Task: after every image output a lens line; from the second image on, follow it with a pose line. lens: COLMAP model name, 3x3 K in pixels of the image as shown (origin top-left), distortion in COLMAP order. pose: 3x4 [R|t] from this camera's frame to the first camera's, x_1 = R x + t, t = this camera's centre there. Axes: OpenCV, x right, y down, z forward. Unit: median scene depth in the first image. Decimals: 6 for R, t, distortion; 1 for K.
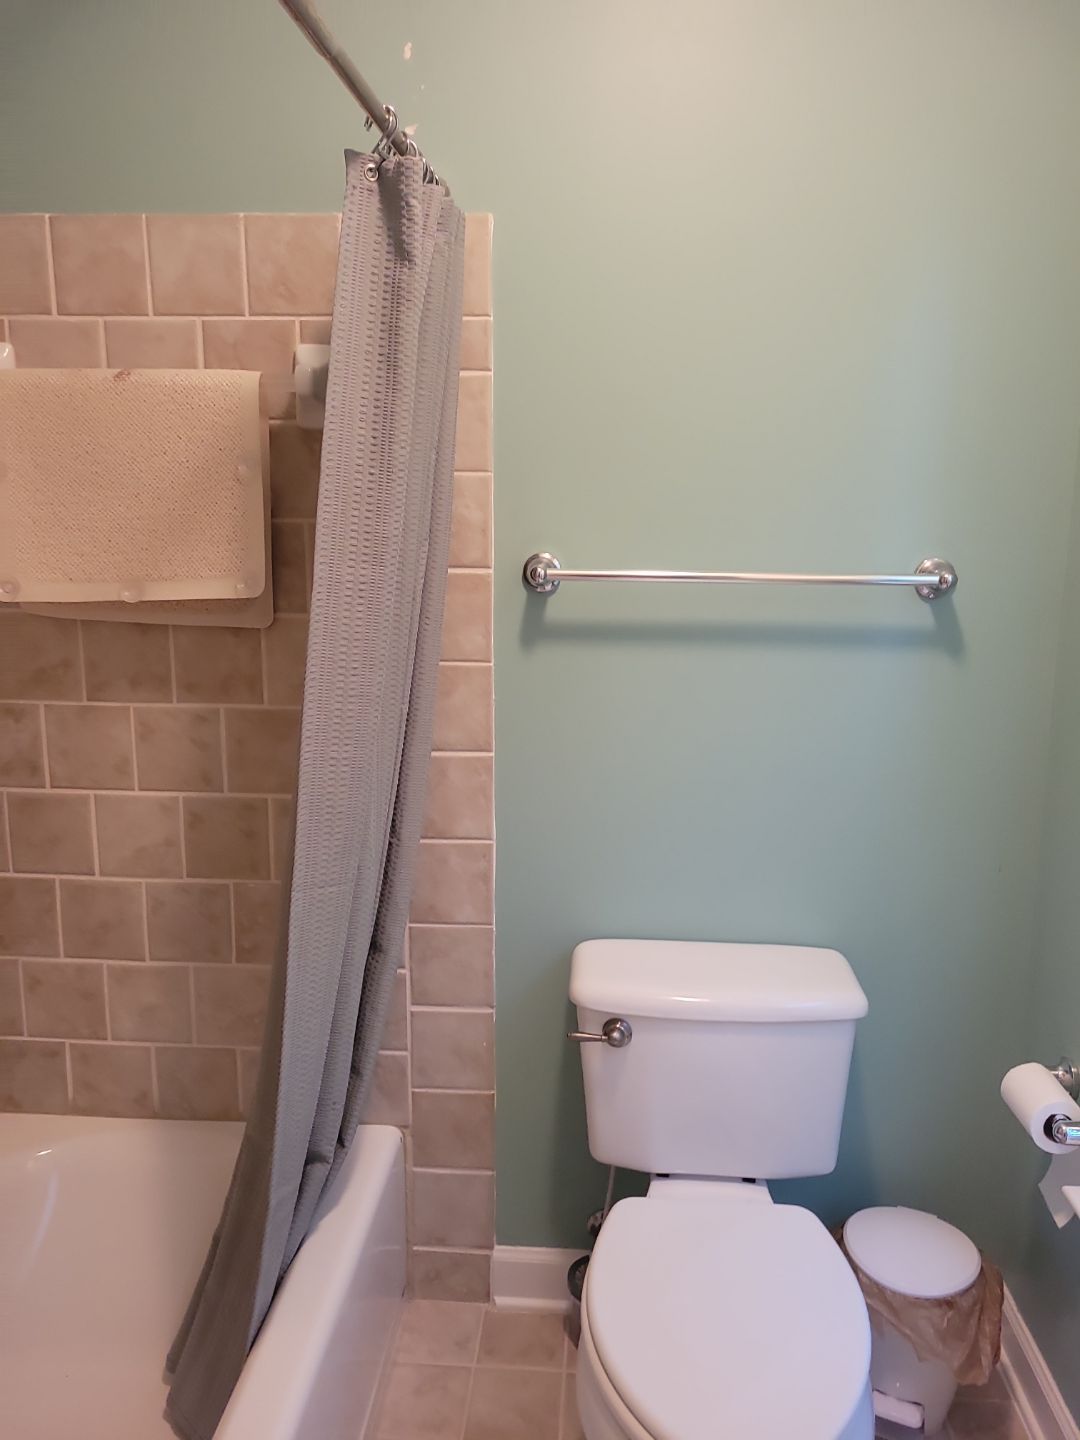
lens RADIAL K [[1076.9, 0, 537.9], [0, 1076.9, 743.3], [0, 0, 1]] dist [0.059068, -0.032624]
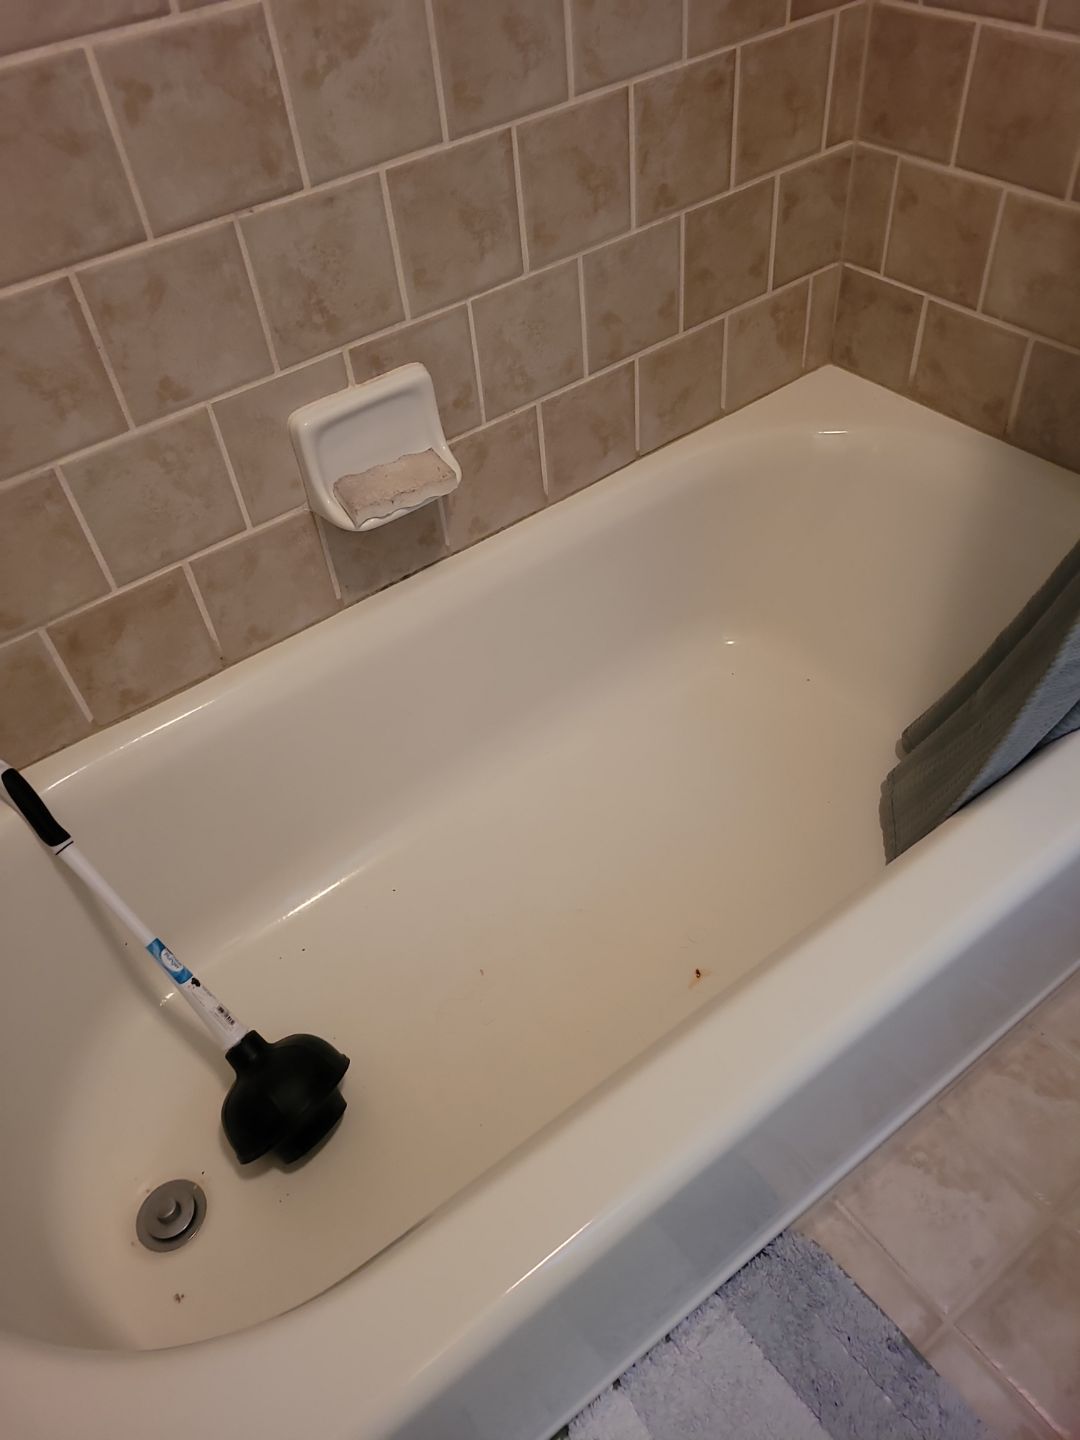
lens RADIAL K [[1076.9, 0, 530.4], [0, 1076.9, 694.8], [0, 0, 1]] dist [0.059068, -0.032624]
pose [[0.645324, 0.491971, -0.584399, -0.055681], [-0.052900, 0.791954, 0.608285, 0.063550], [0.762075, -0.361626, 0.537092, 0.354803]]
